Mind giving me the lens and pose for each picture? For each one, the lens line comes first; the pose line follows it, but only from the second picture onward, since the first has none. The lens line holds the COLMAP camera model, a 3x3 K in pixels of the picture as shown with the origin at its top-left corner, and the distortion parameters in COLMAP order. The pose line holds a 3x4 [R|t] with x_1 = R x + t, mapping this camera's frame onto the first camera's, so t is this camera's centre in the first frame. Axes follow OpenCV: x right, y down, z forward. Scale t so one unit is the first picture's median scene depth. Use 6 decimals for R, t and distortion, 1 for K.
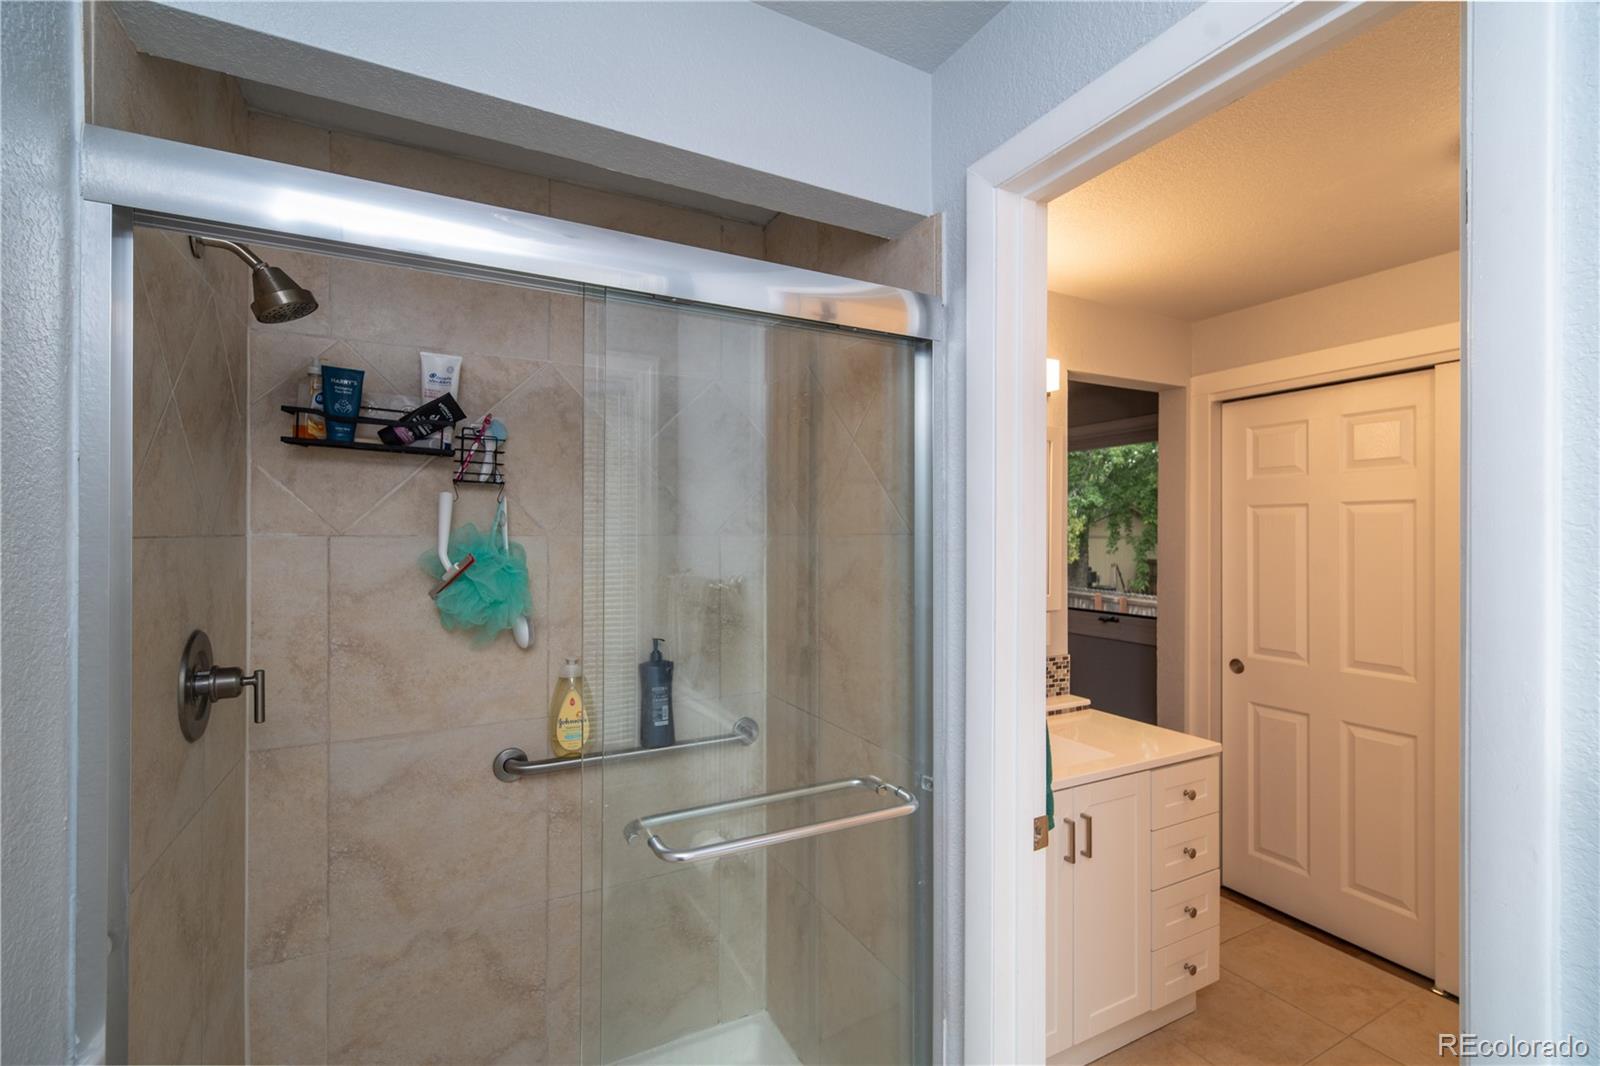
lens RADIAL K [[734.9, 0, 774.8], [0, 734.9, 531.1], [0, 0, 1]] dist [0.002815, -0.002562]
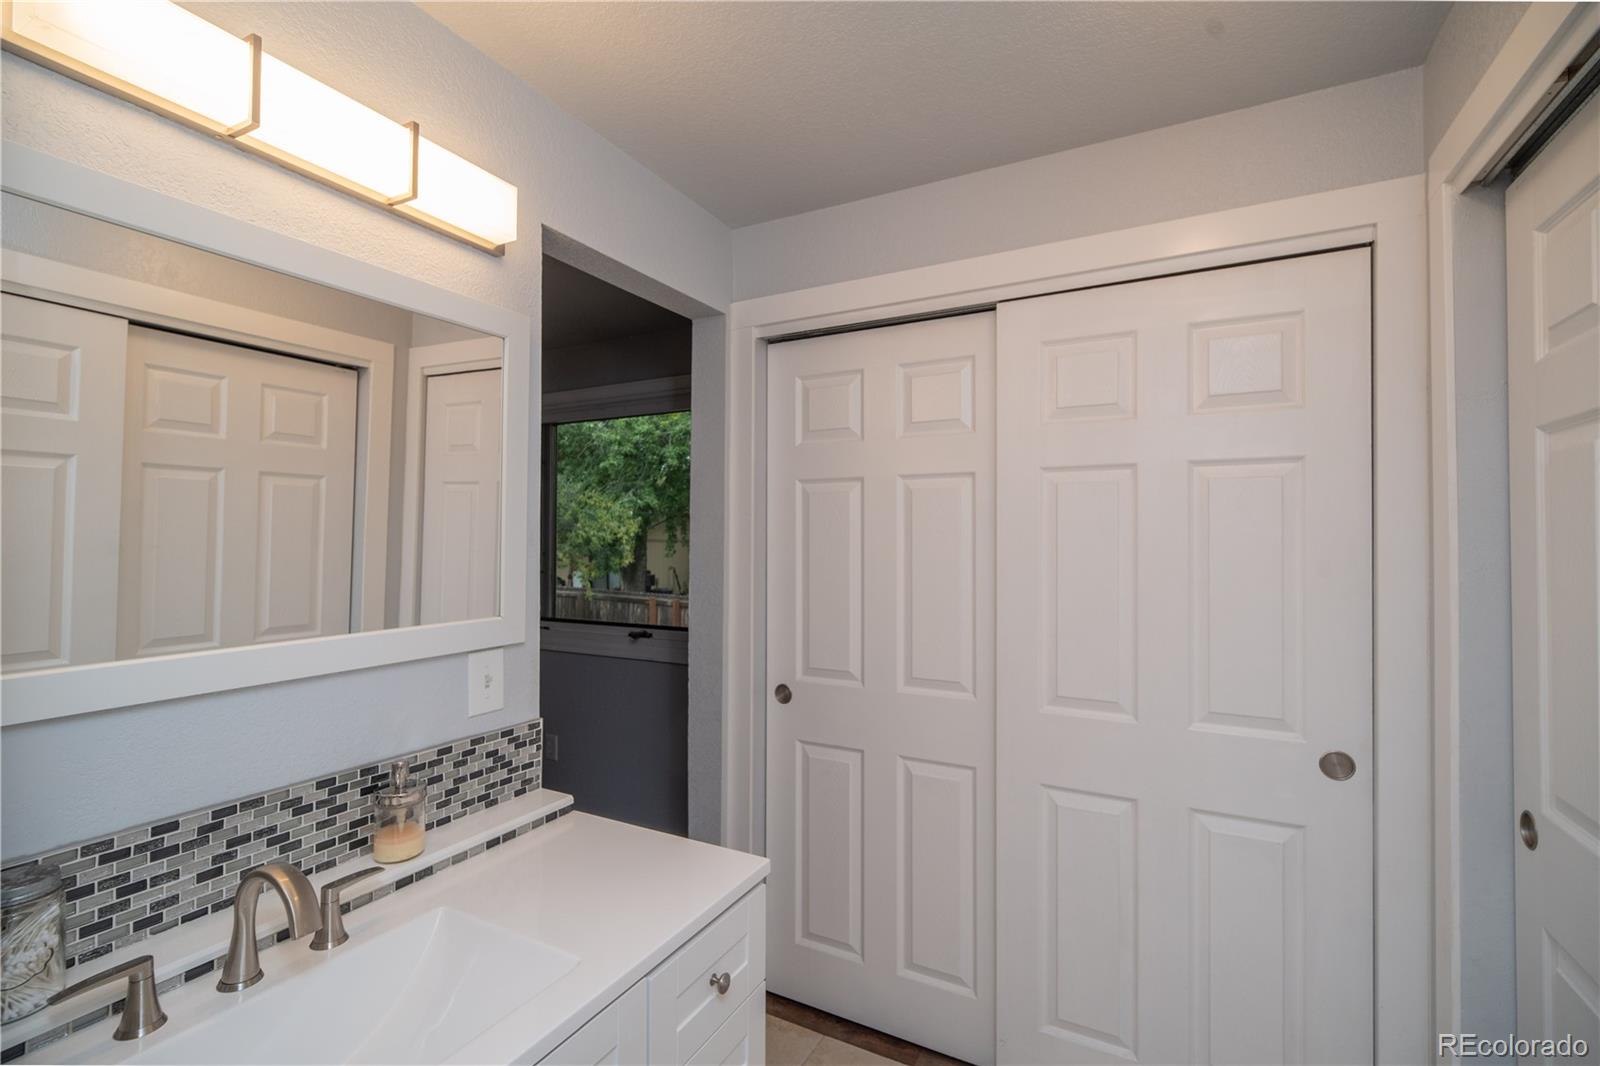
lens RADIAL K [[734.9, 0, 799.9], [0, 734.9, 525.4], [0, 0, 1]] dist [0.002815, -0.002562]
pose [[0.825402, 0.011520, 0.564428, 0.215211], [-0.002716, 0.999861, -0.016435, 0.023588], [-0.564539, 0.012032, 0.825319, 0.366677]]
